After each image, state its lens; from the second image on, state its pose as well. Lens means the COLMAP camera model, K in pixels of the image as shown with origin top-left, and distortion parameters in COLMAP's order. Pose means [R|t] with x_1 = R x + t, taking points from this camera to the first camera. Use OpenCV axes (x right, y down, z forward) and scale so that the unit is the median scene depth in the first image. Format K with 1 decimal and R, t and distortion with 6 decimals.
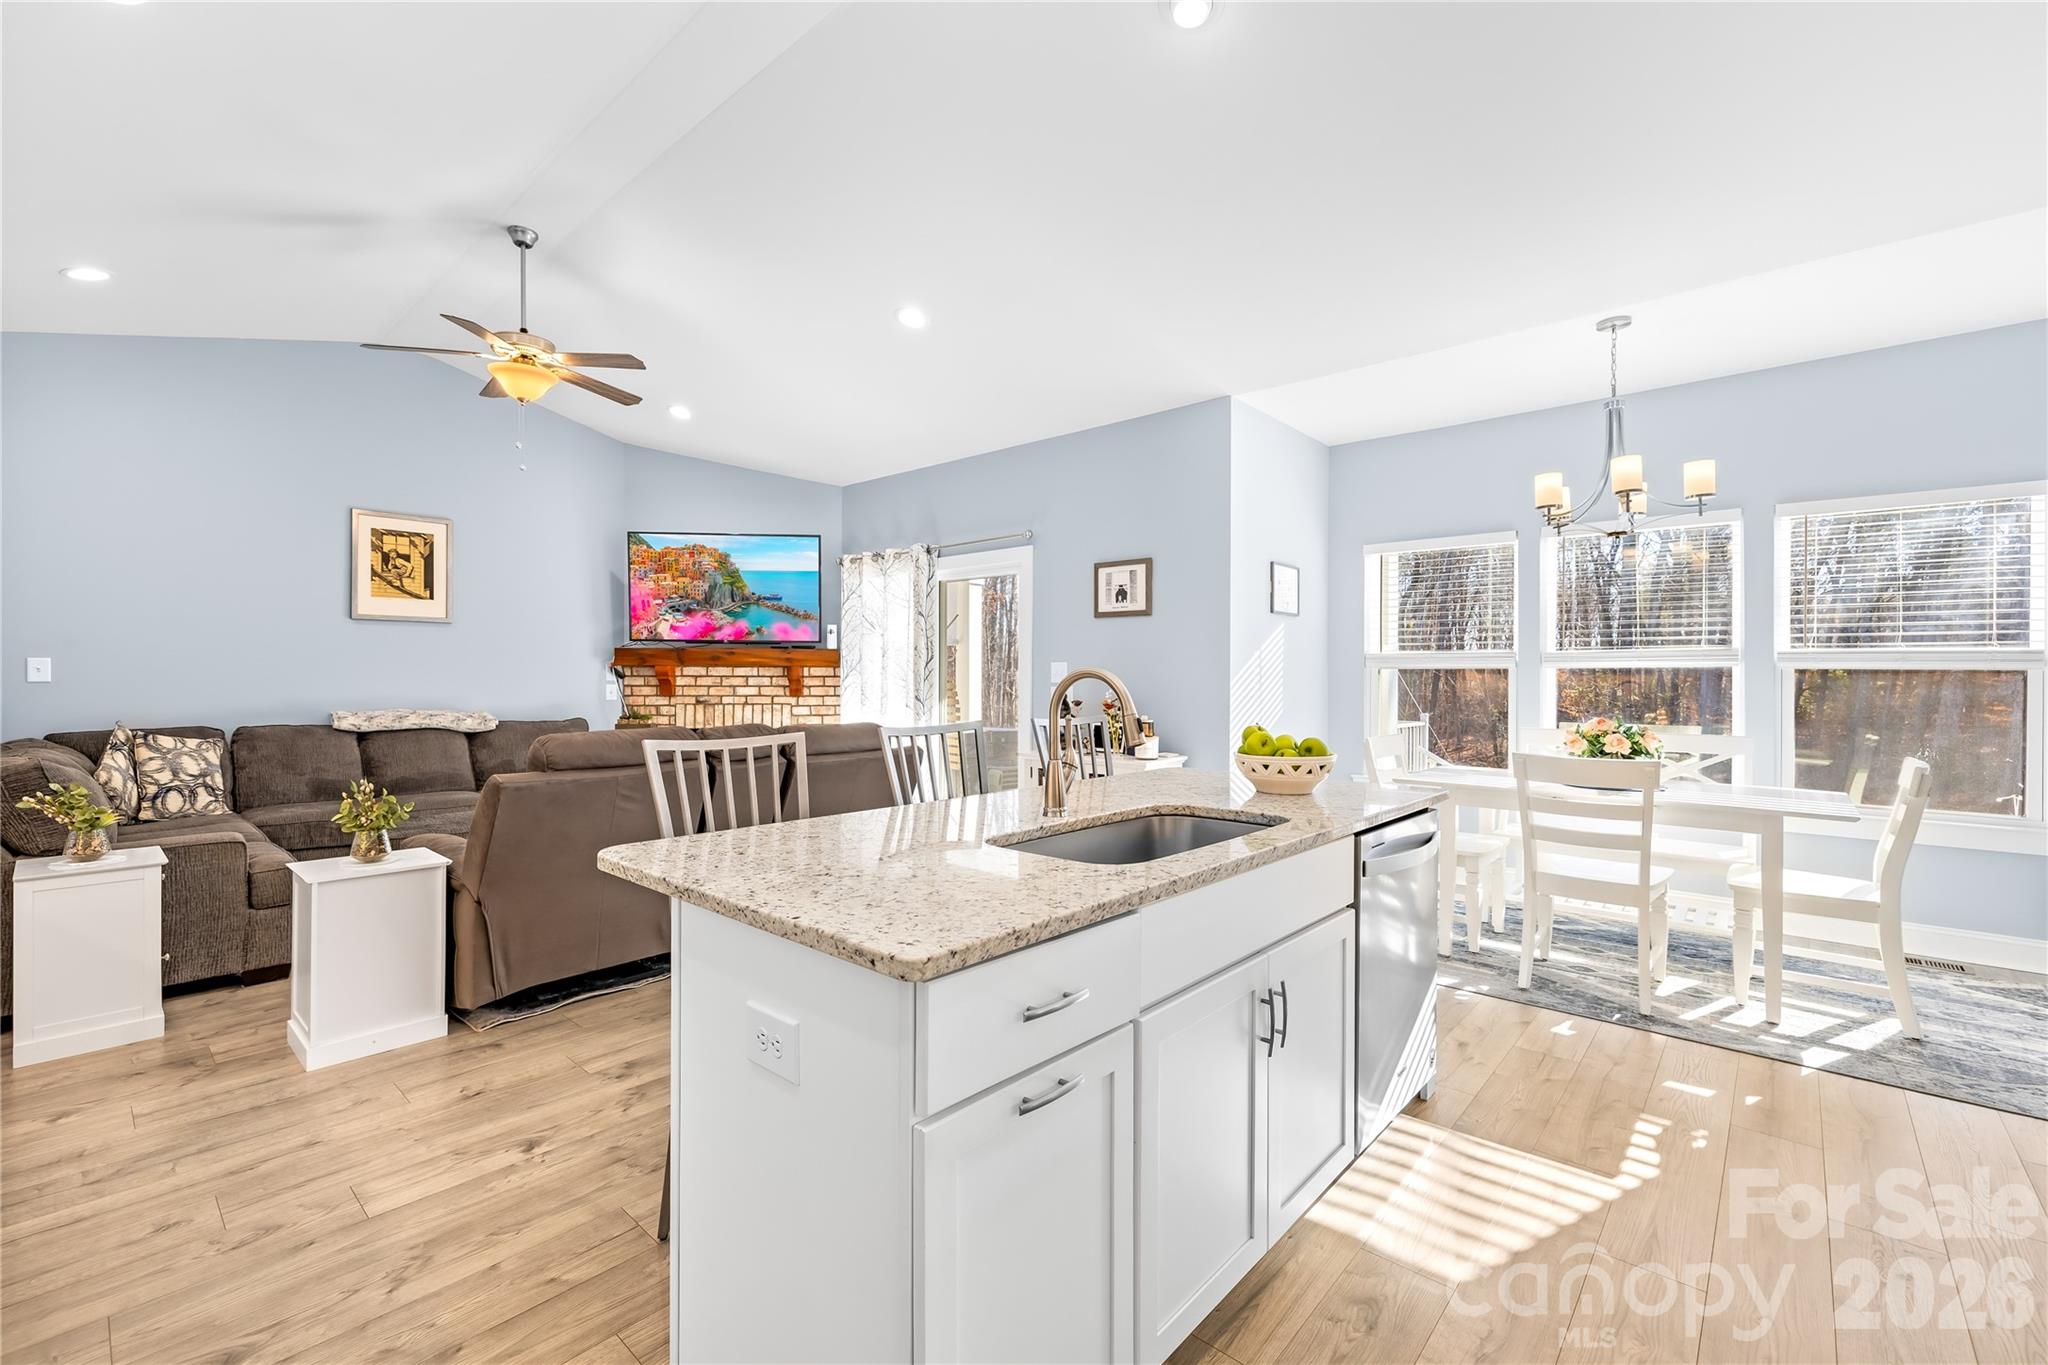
lens RADIAL K [[861.3, 0, 1017.1], [0, 861.3, 675.2], [0, 0, 1]] dist [-0.000556, 0.000077]
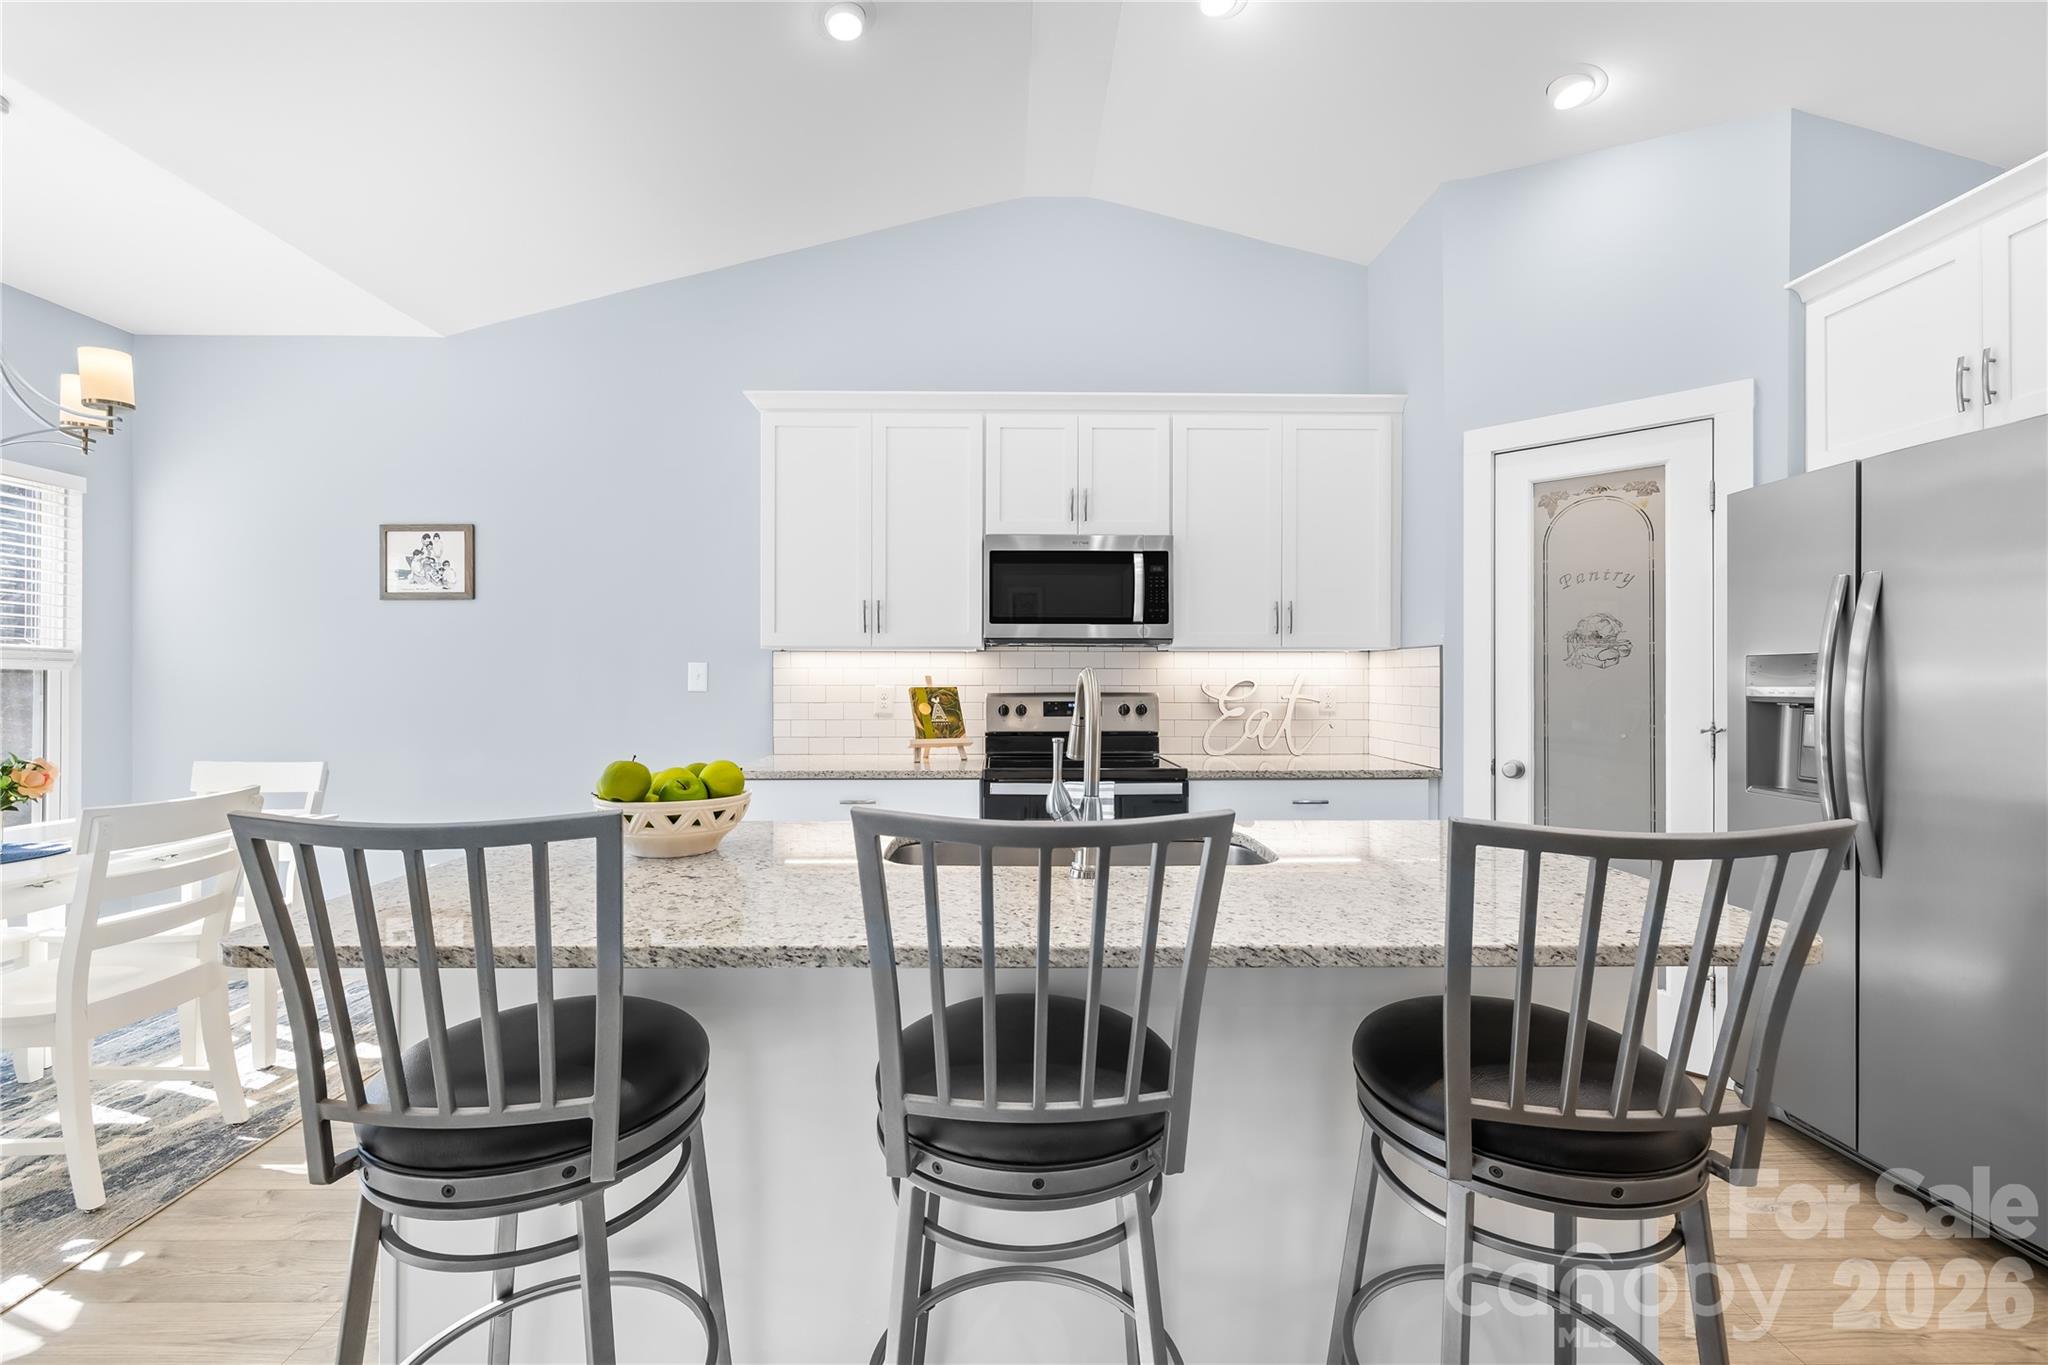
lens RADIAL K [[861.3, 0, 1017.1], [0, 861.3, 675.2], [0, 0, 1]] dist [-0.000556, 0.000077]
pose [[-0.681830, -0.001019, 0.731510, -0.184339], [-0.002123, 0.999998, -0.000586, -0.001334], [-0.731508, -0.001952, -0.681830, 0.635776]]
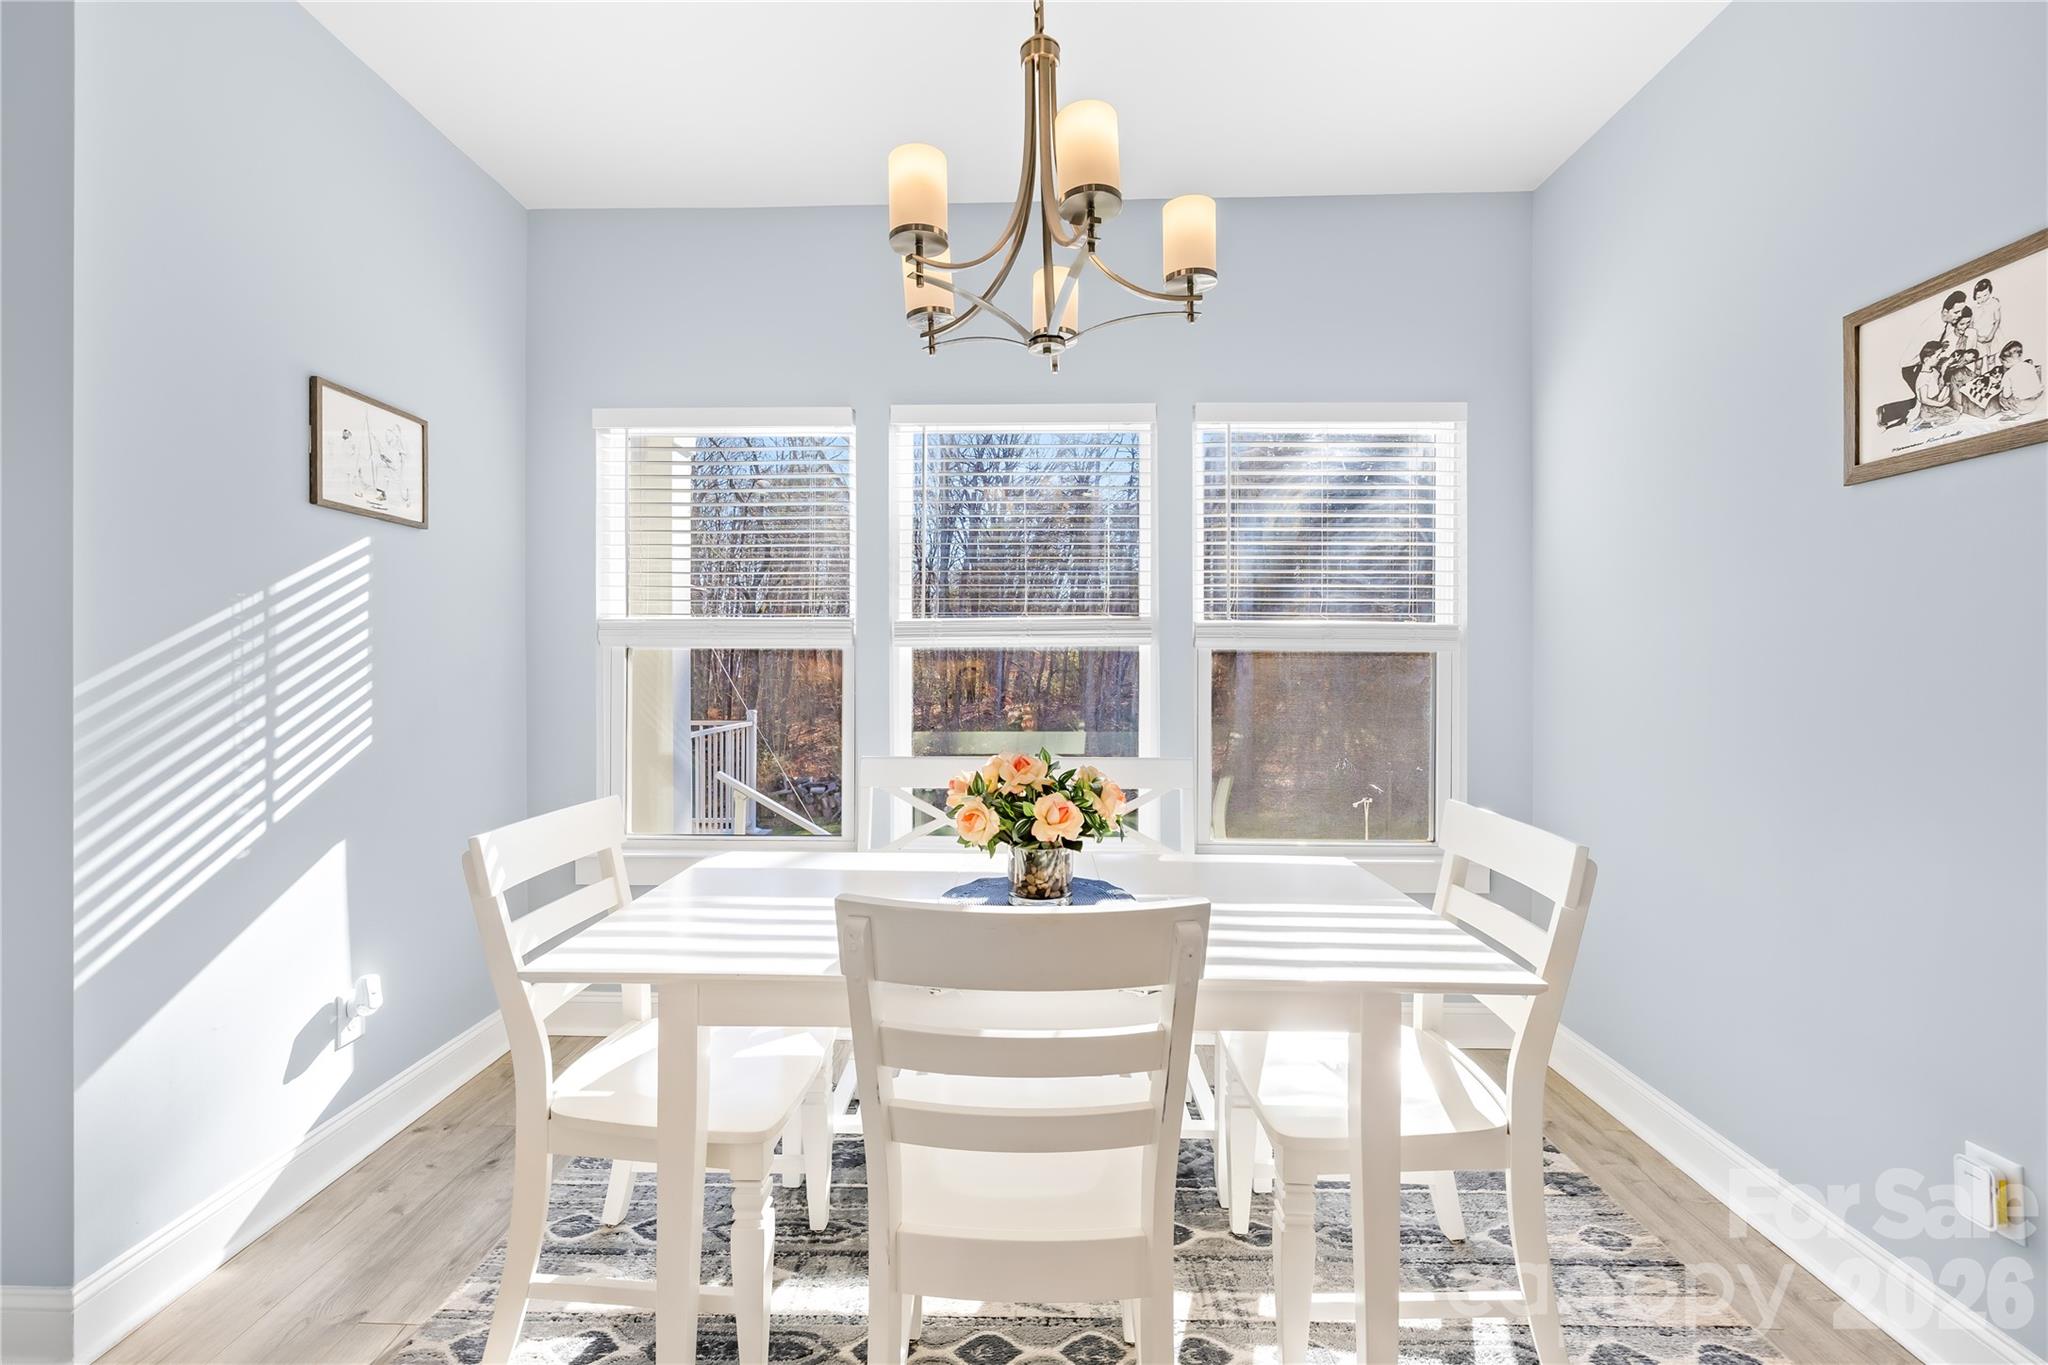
lens RADIAL K [[862.3, 0, 1013.0], [0, 862.3, 664.2], [0, 0, 1]] dist [-0.001676, 0.000038]
pose [[0.762229, -0.002997, 0.647301, 0.283003], [0.002045, 0.999995, 0.002223, 0.001732], [-0.647305, -0.000371, 0.762231, 0.483876]]
